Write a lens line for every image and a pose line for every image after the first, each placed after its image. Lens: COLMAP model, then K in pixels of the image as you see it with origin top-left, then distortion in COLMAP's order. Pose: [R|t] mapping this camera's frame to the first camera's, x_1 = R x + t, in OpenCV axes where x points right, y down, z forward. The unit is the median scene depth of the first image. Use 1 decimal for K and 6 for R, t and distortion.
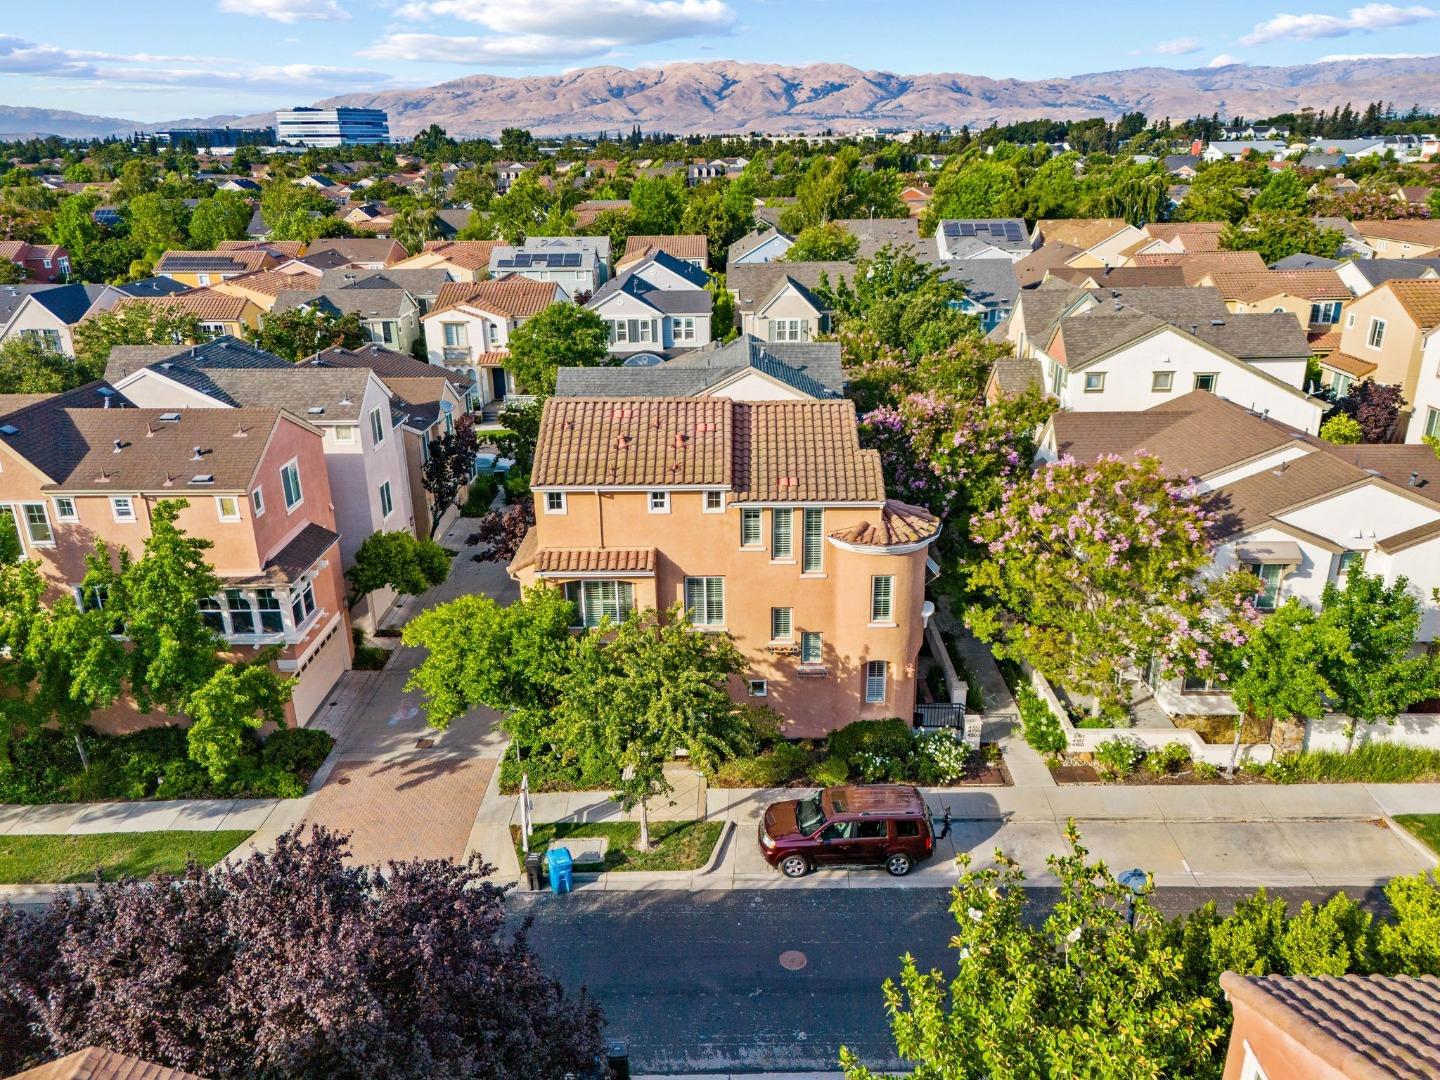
lens RADIAL K [[1030.0, 0, 729.1], [0, 1030.0, 581.3], [0, 0, 1]] dist [0.081451, -0.077791]
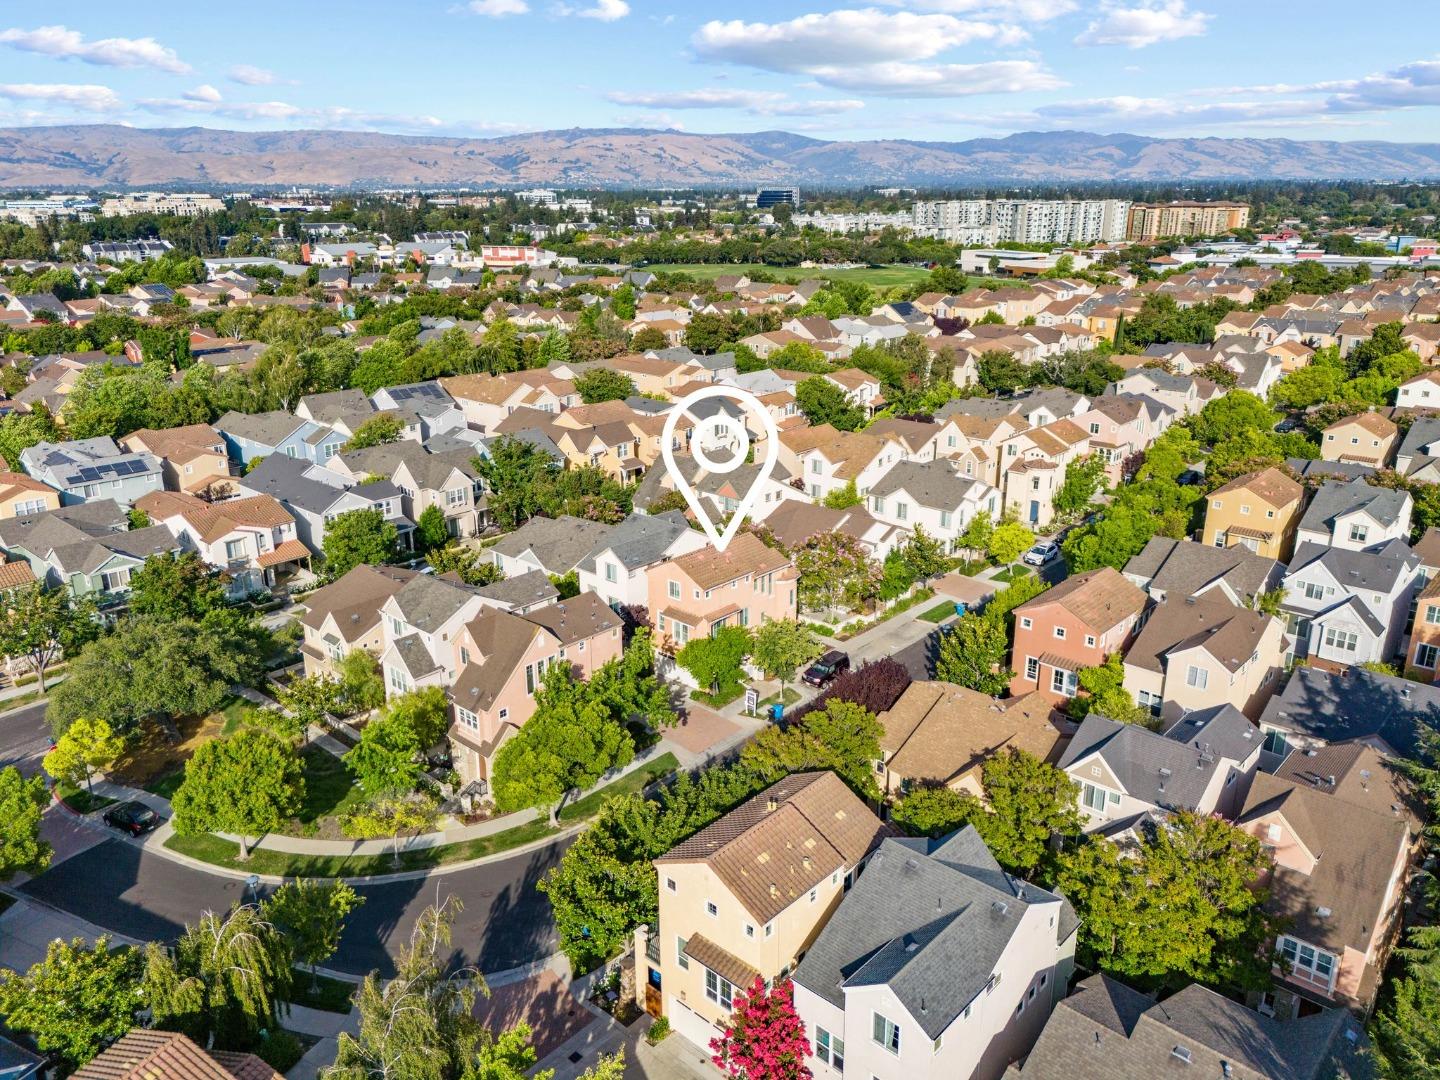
lens RADIAL K [[1056.0, 0, 731.5], [0, 1056.0, 538.9], [0, 0, 1]] dist [0.031860, -0.002234]
pose [[0.663442, -0.225693, 0.713378, -1.906253], [0.288639, 0.956824, 0.034279, -0.270888], [-0.690314, 0.183167, 0.699941, -0.895738]]
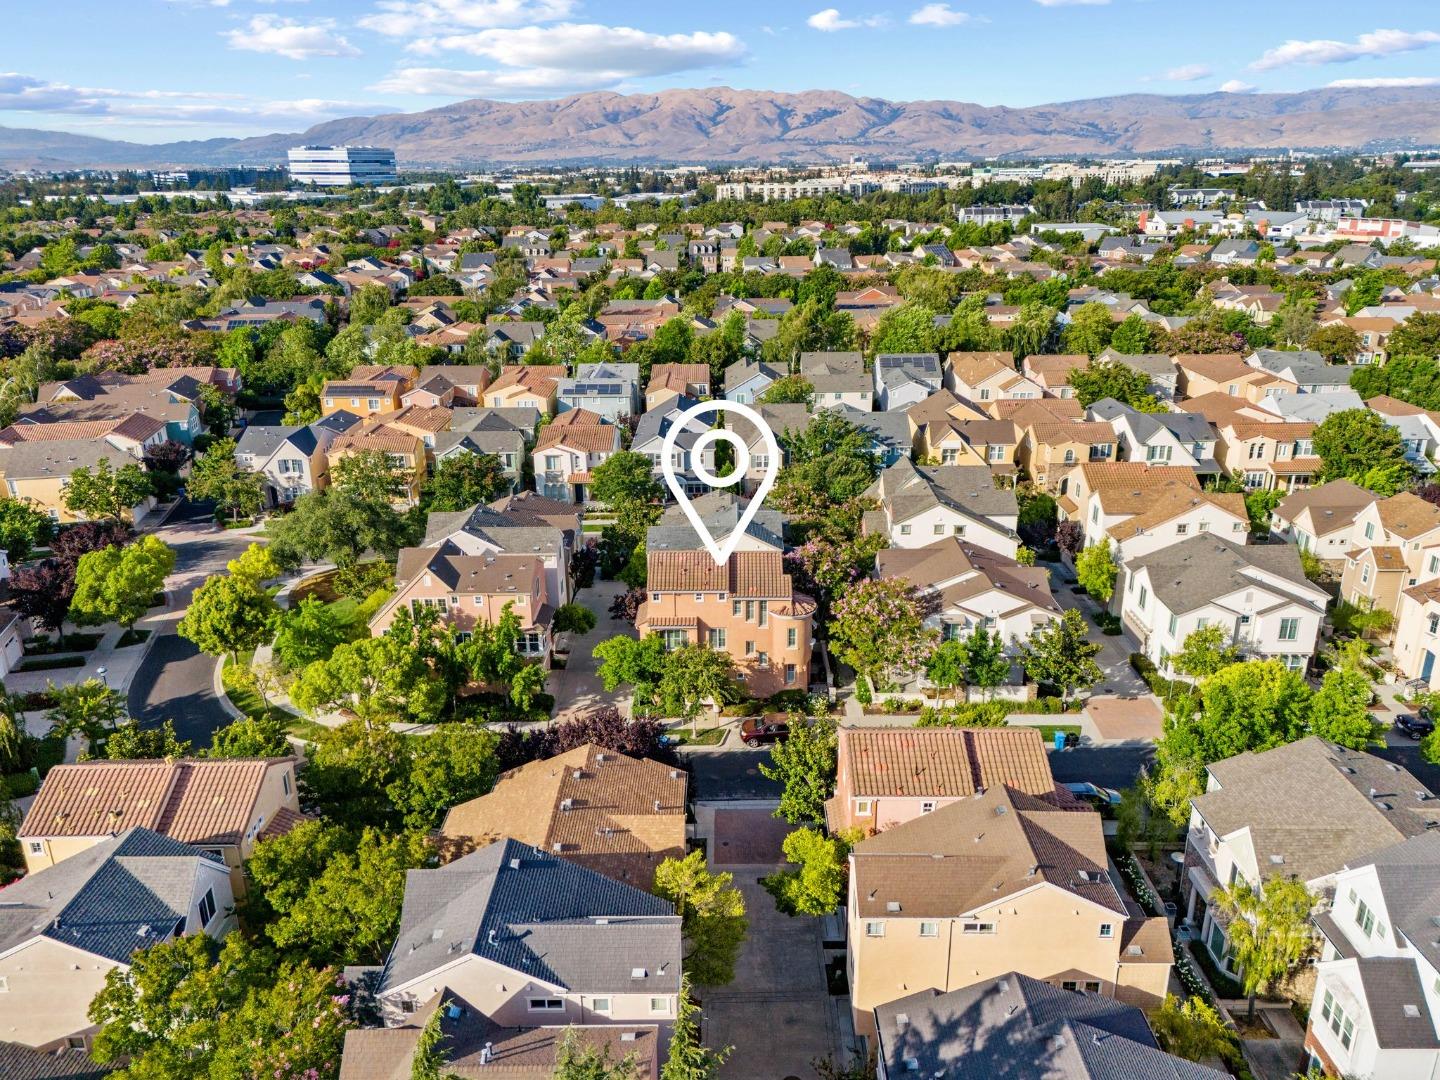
lens RADIAL K [[1030.0, 0, 729.1], [0, 1030.0, 581.3], [0, 0, 1]] dist [0.081451, -0.077791]
pose [[0.999979, 0.001543, 0.006243, -0.012165], [-0.001426, 0.999825, -0.018660, -0.067296], [-0.006271, 0.018651, 0.999806, -1.351829]]
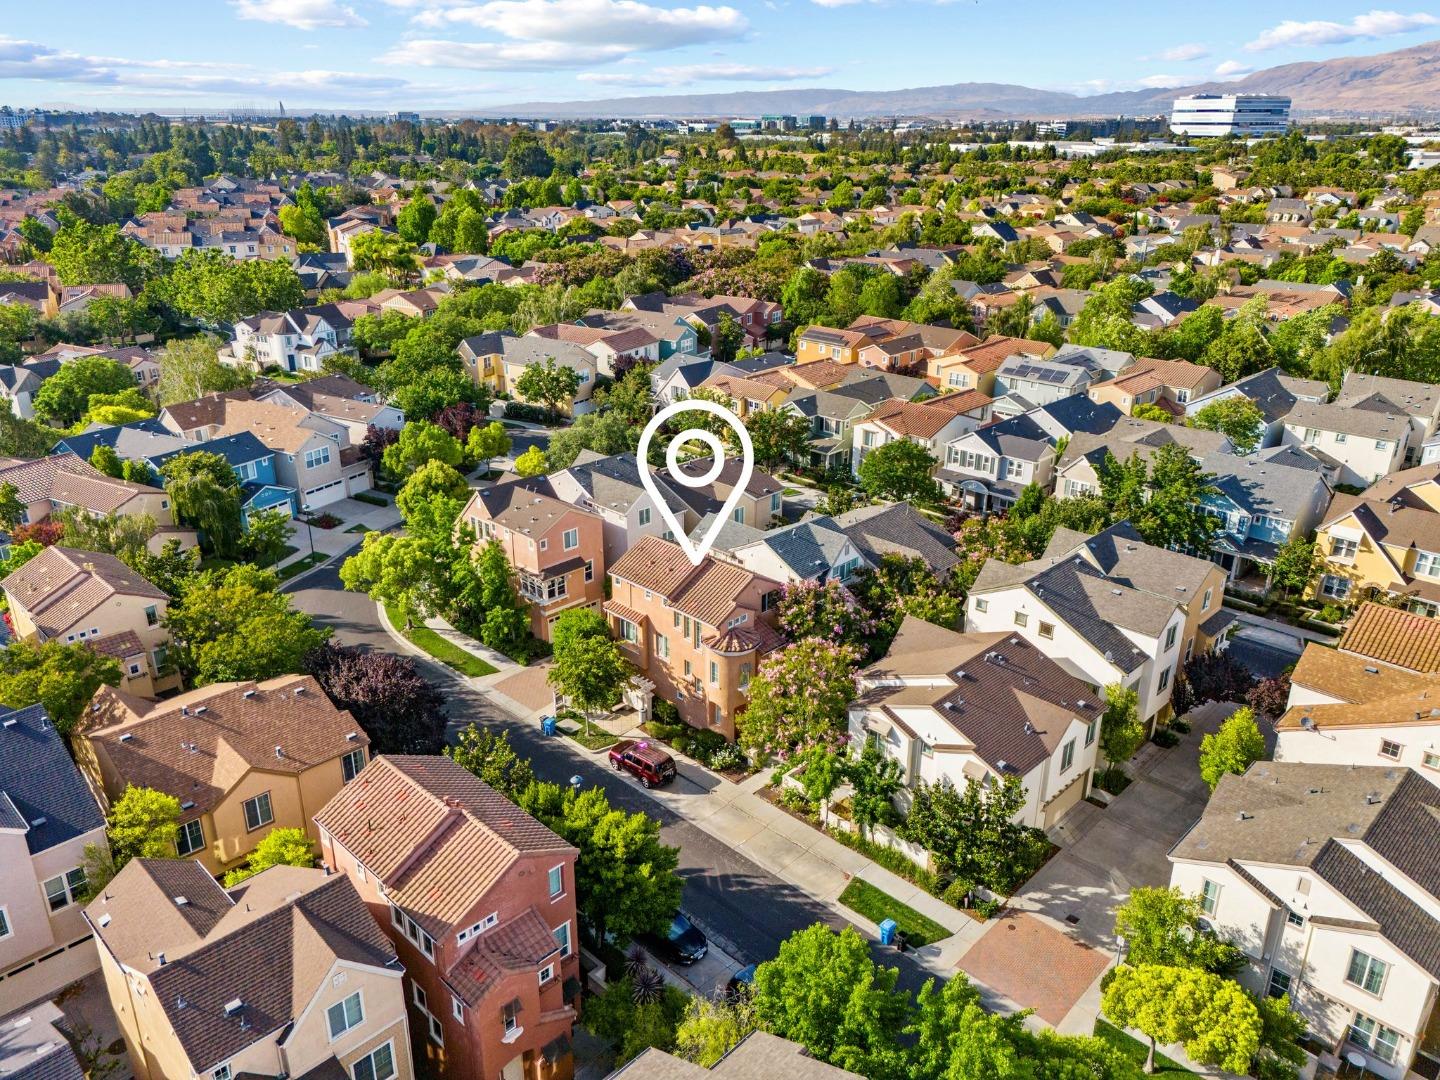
lens RADIAL K [[1056.0, 0, 731.5], [0, 1056.0, 538.9], [0, 0, 1]] dist [0.031860, -0.002234]
pose [[0.720511, 0.271413, -0.638122, 1.395469], [-0.281981, 0.955379, 0.087965, -0.420046], [0.633523, 0.116559, 0.764894, -0.604201]]
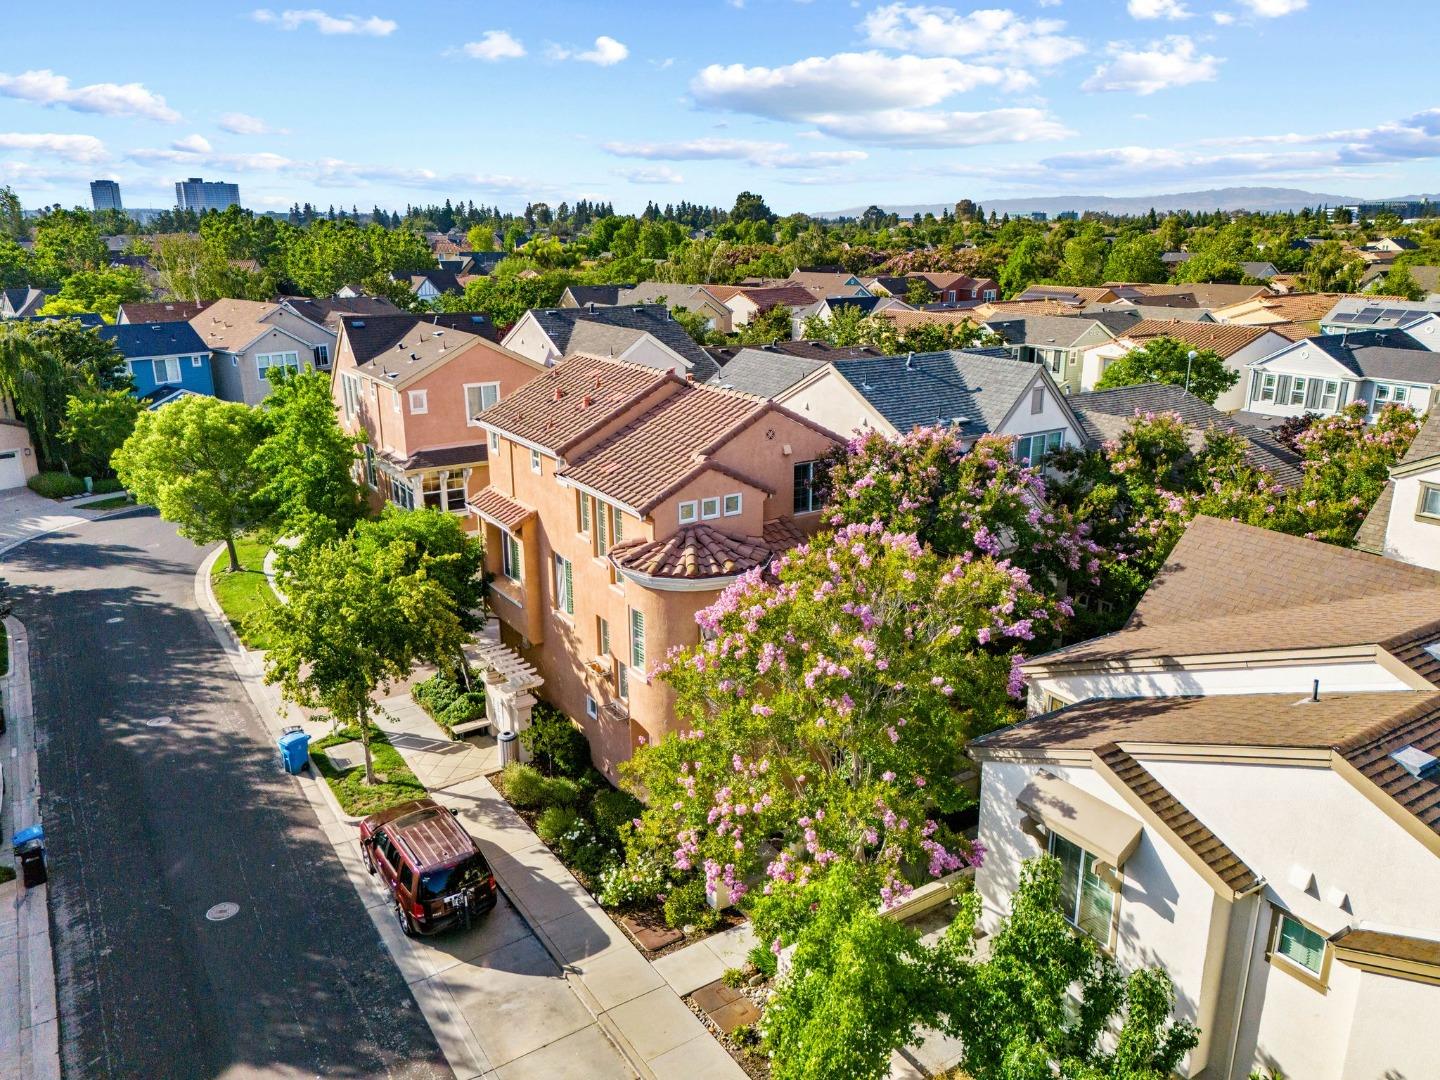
lens RADIAL K [[1063.5, 0, 720.0], [0, 1063.5, 540.0], [0, 0, 1]] dist [0.011608, -0.000270]
pose [[0.543698, 0.247175, -0.802058, 0.770514], [-0.327386, 0.942405, 0.068499, -0.124456], [0.772795, 0.225340, 0.593305, 0.538688]]
